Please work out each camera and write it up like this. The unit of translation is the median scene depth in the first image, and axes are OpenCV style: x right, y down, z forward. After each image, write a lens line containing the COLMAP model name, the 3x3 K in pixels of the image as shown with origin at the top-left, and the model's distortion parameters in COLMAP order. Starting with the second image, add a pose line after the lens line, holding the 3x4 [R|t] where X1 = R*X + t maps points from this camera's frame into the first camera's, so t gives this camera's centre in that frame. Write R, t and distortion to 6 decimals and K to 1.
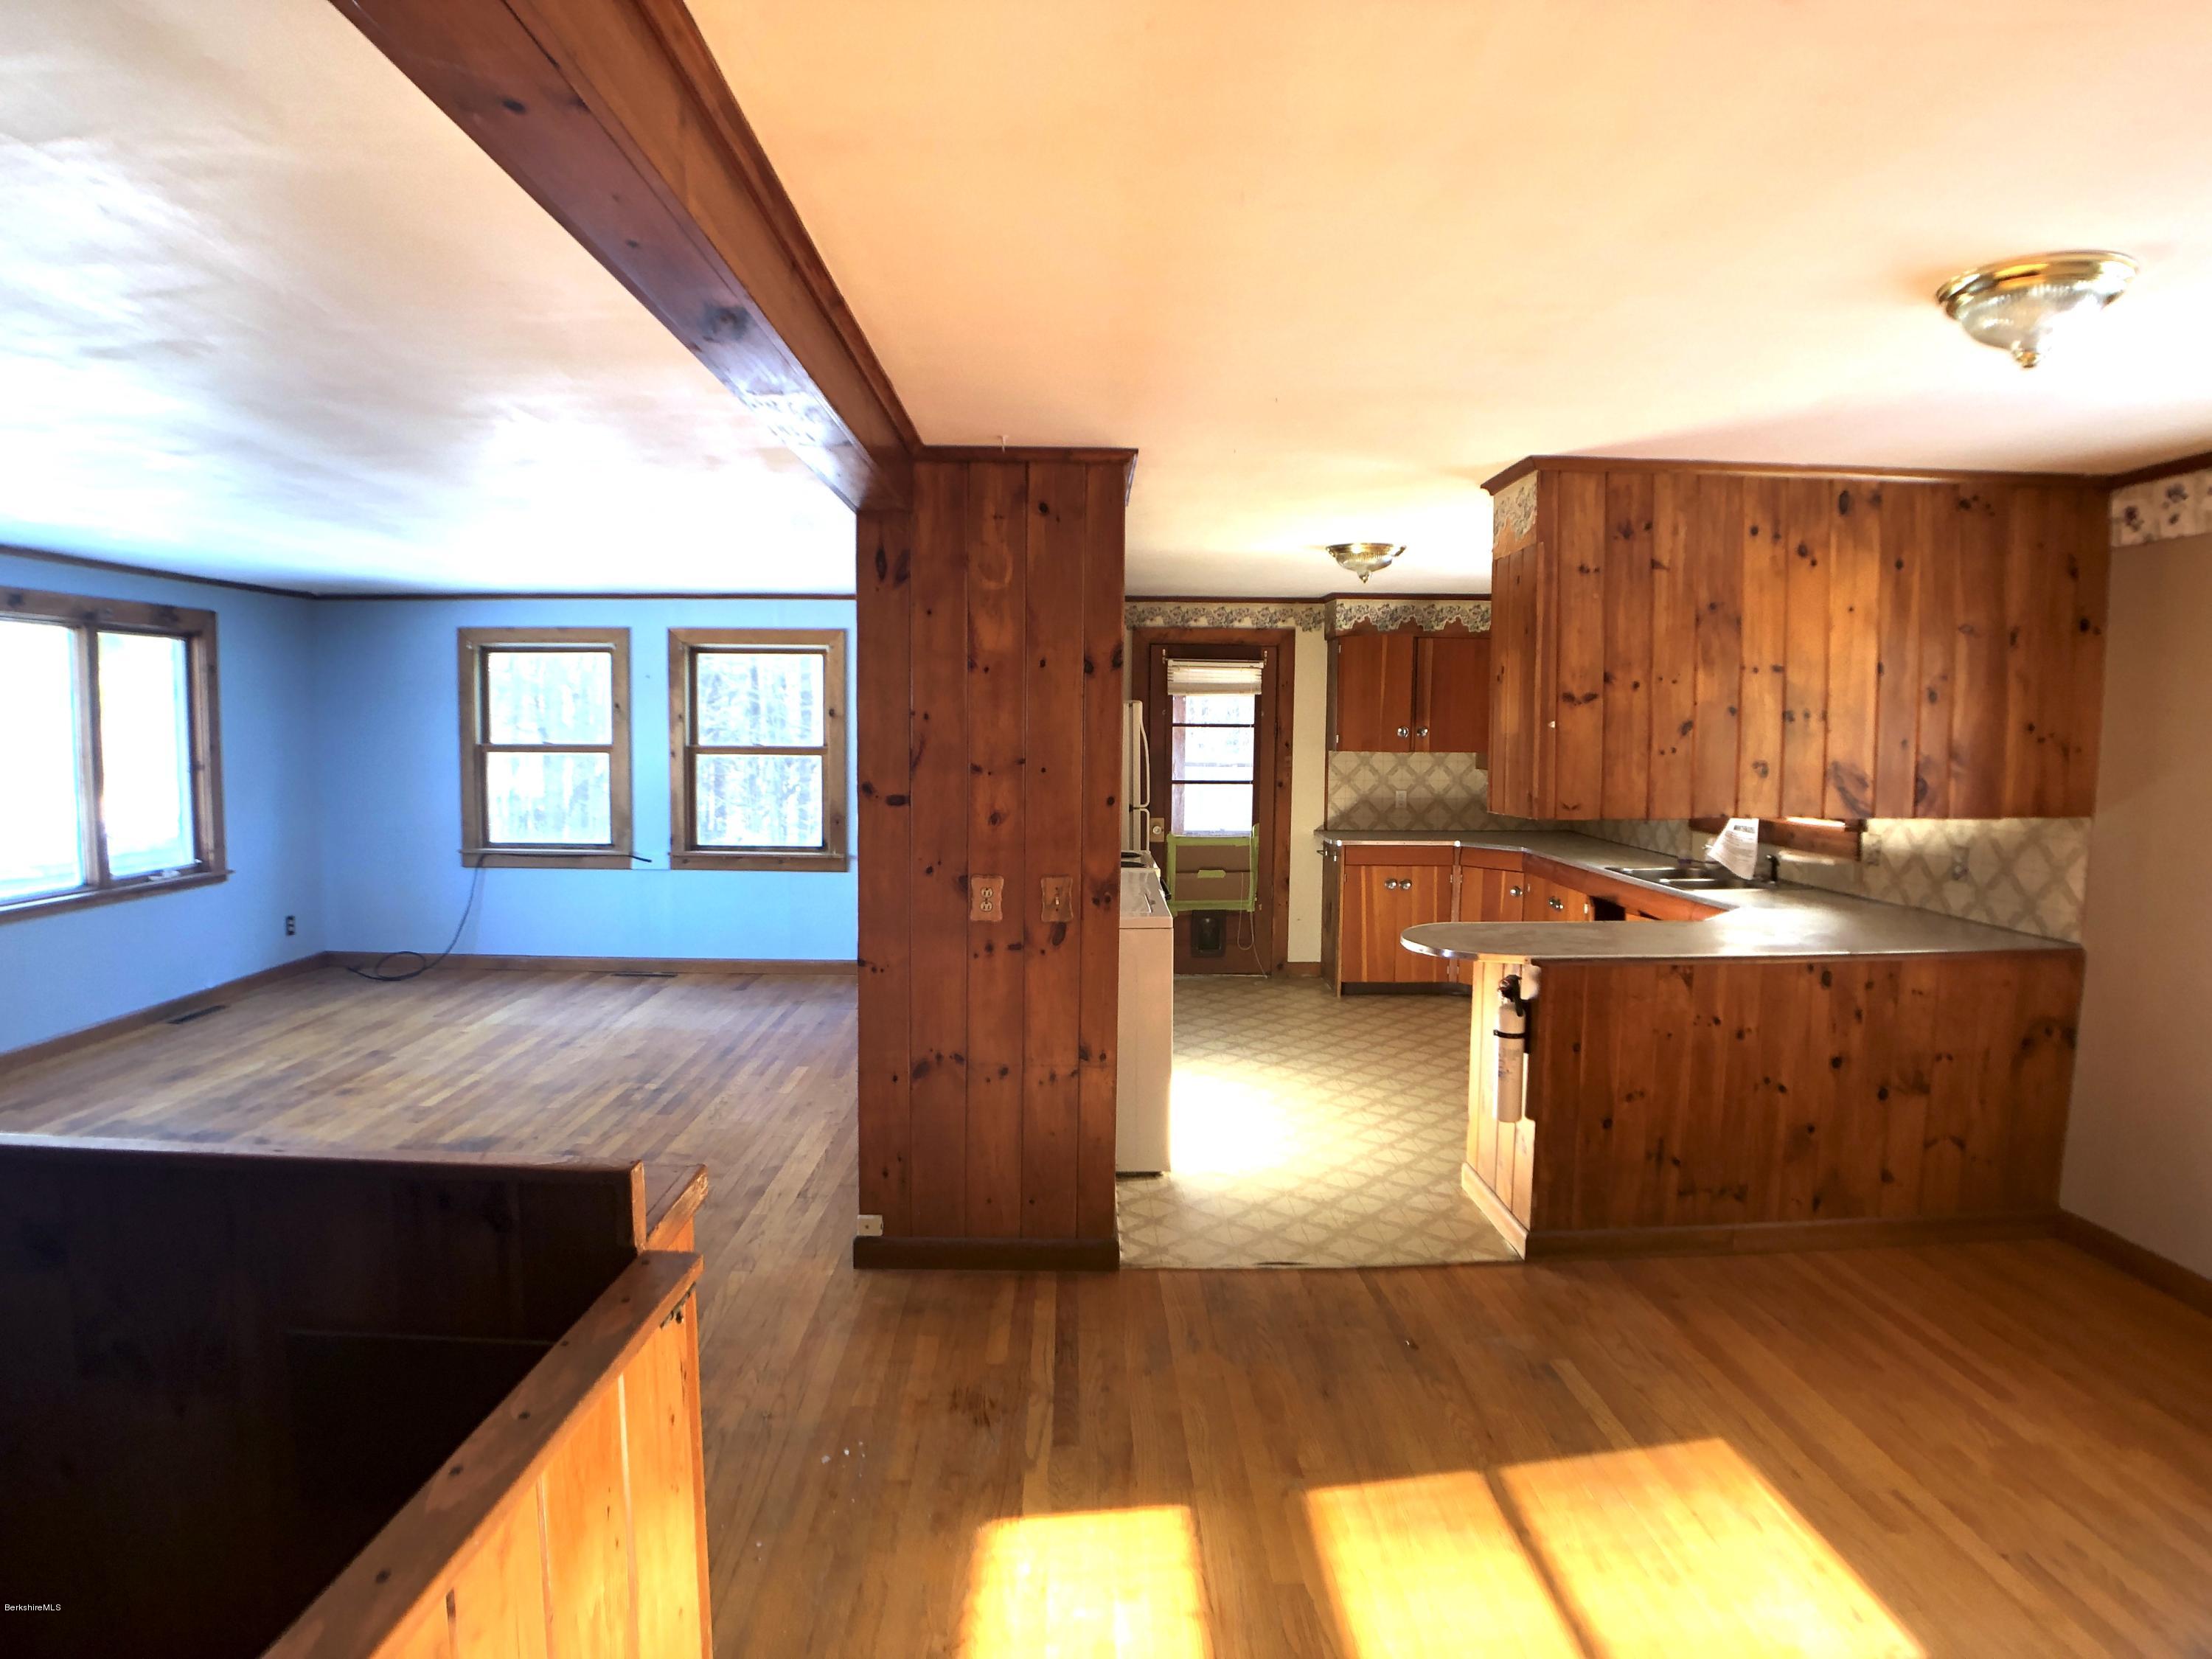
lens RADIAL K [[1253.9, 0, 1097.5], [0, 1253.9, 812.9], [0, 0, 1]] dist [-0.079069, 0.000867]
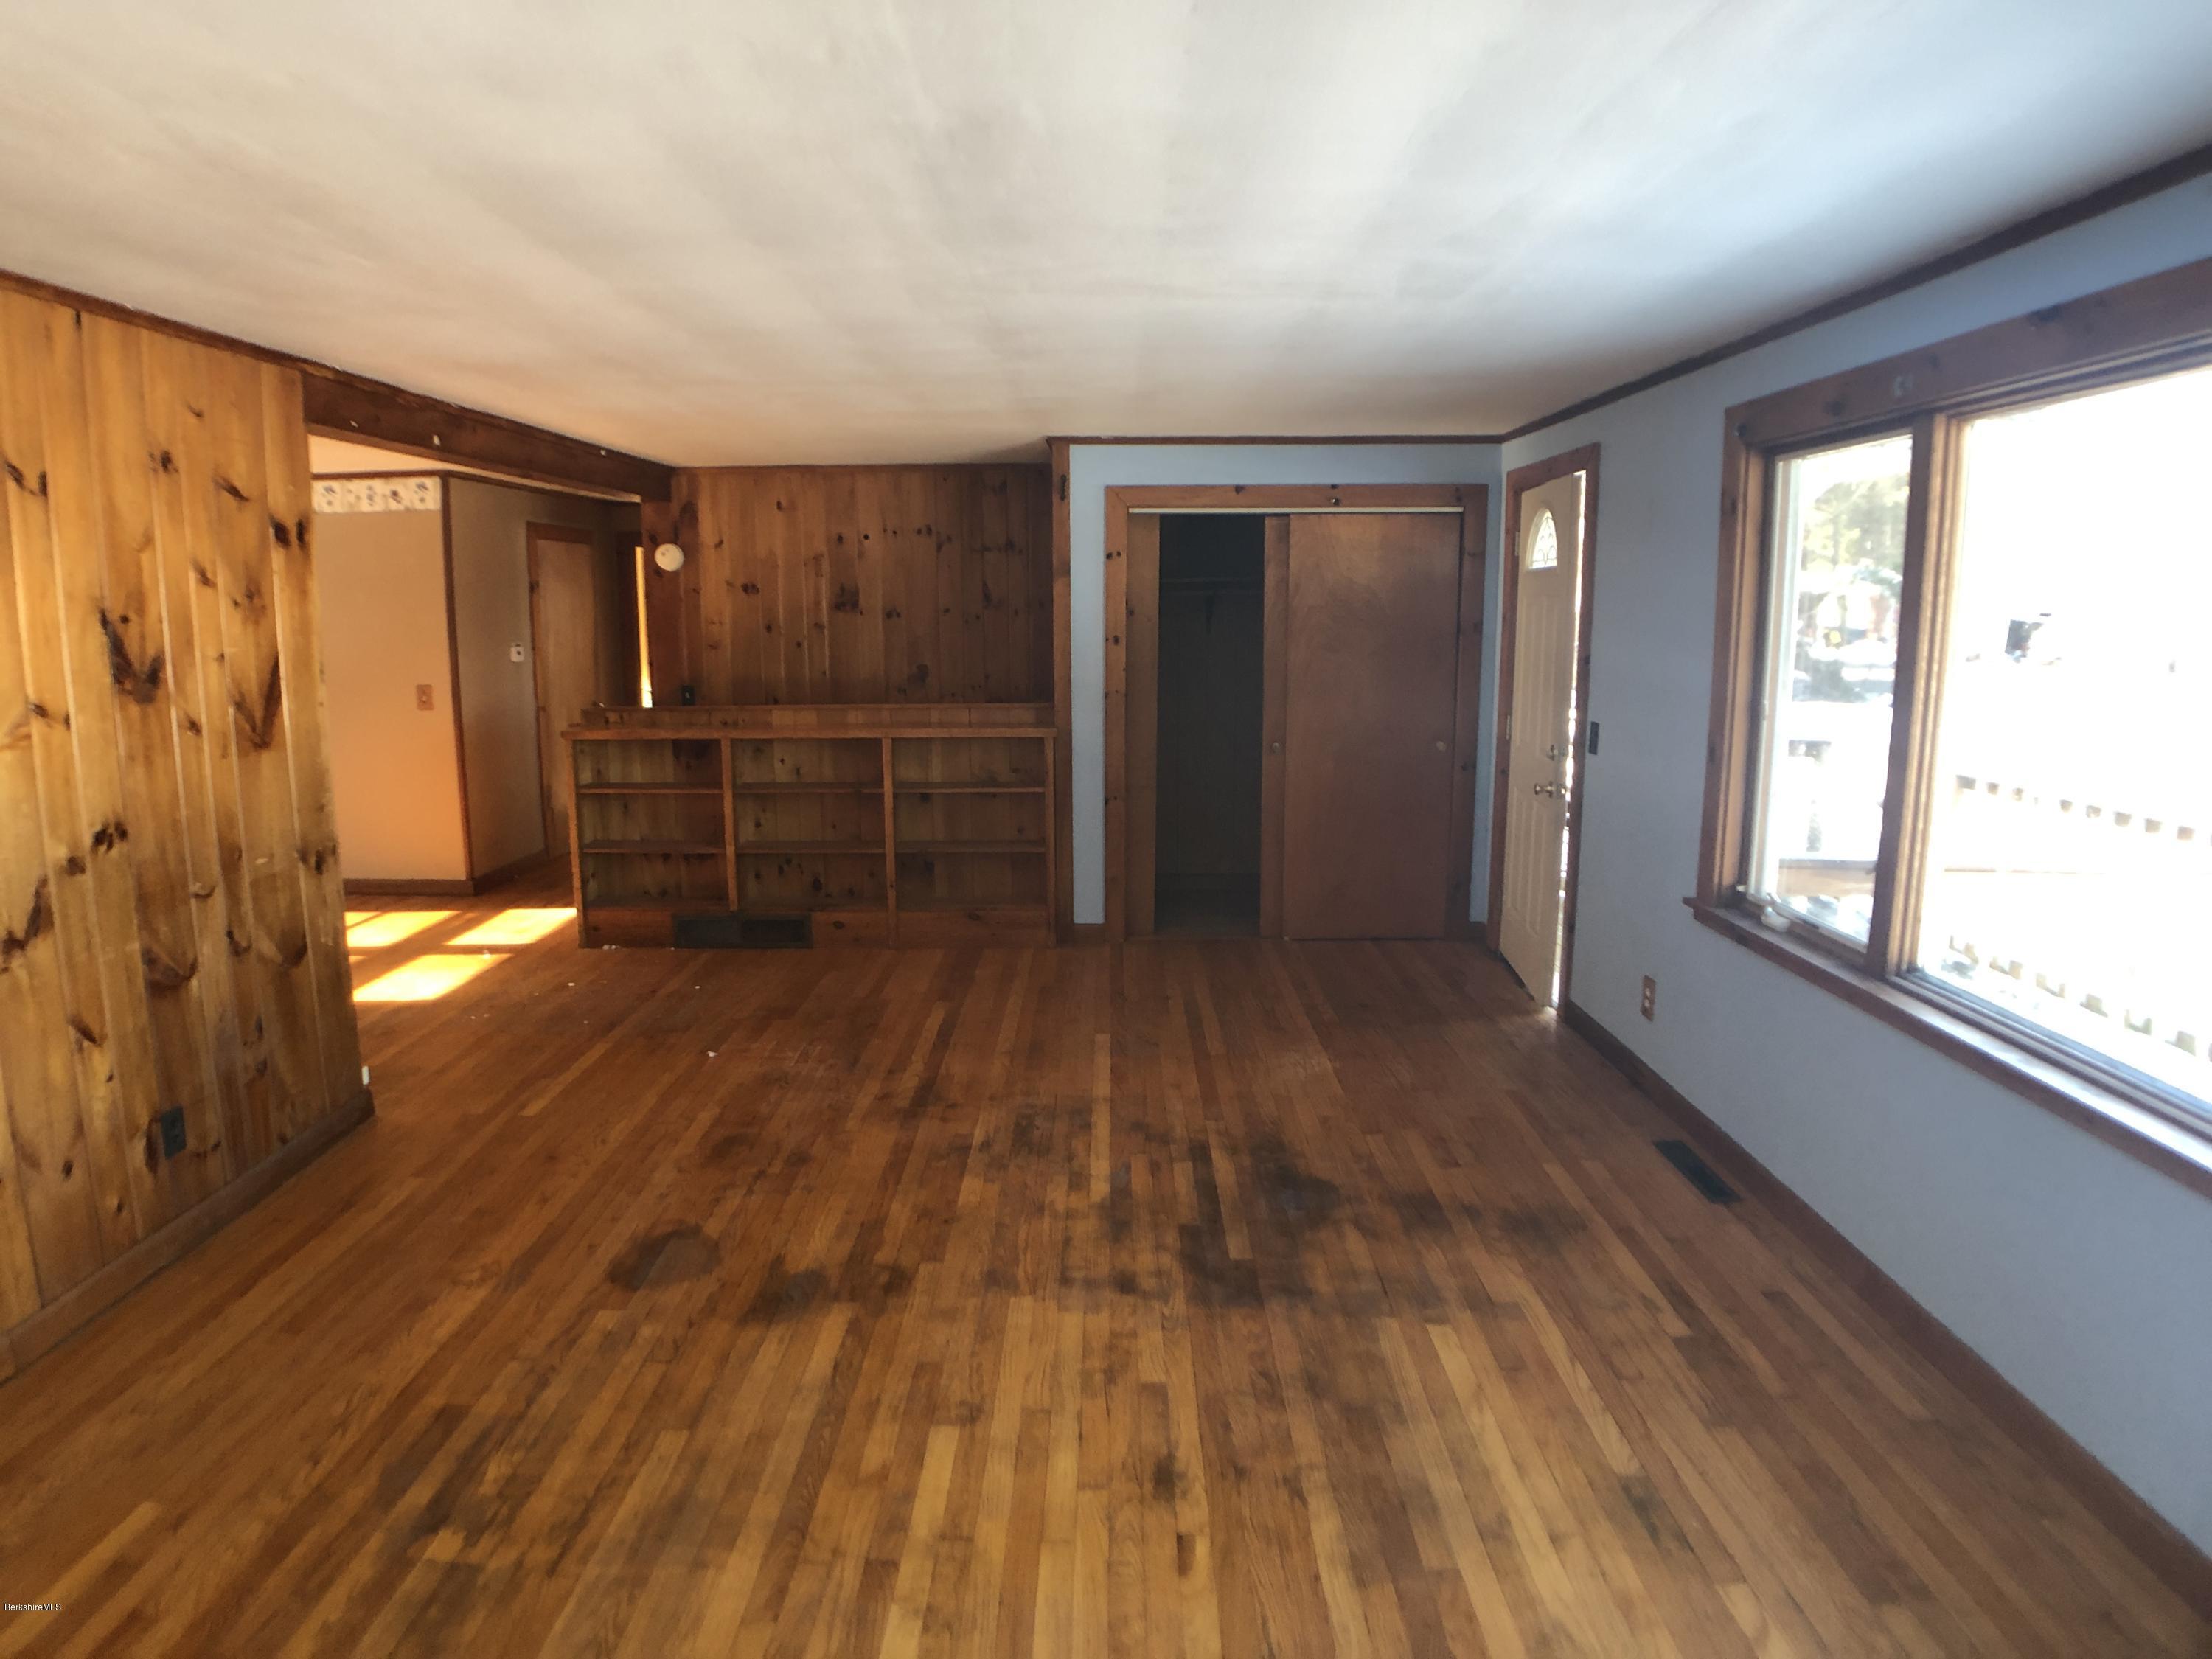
lens RADIAL K [[1253.9, 0, 1097.5], [0, 1253.9, 812.9], [0, 0, 1]] dist [-0.079069, 0.000867]
pose [[-0.999520, -0.010959, 0.028961, -0.847046], [-0.003962, 0.972852, 0.231395, -0.144851], [-0.030710, 0.231169, -0.972429, 1.912344]]
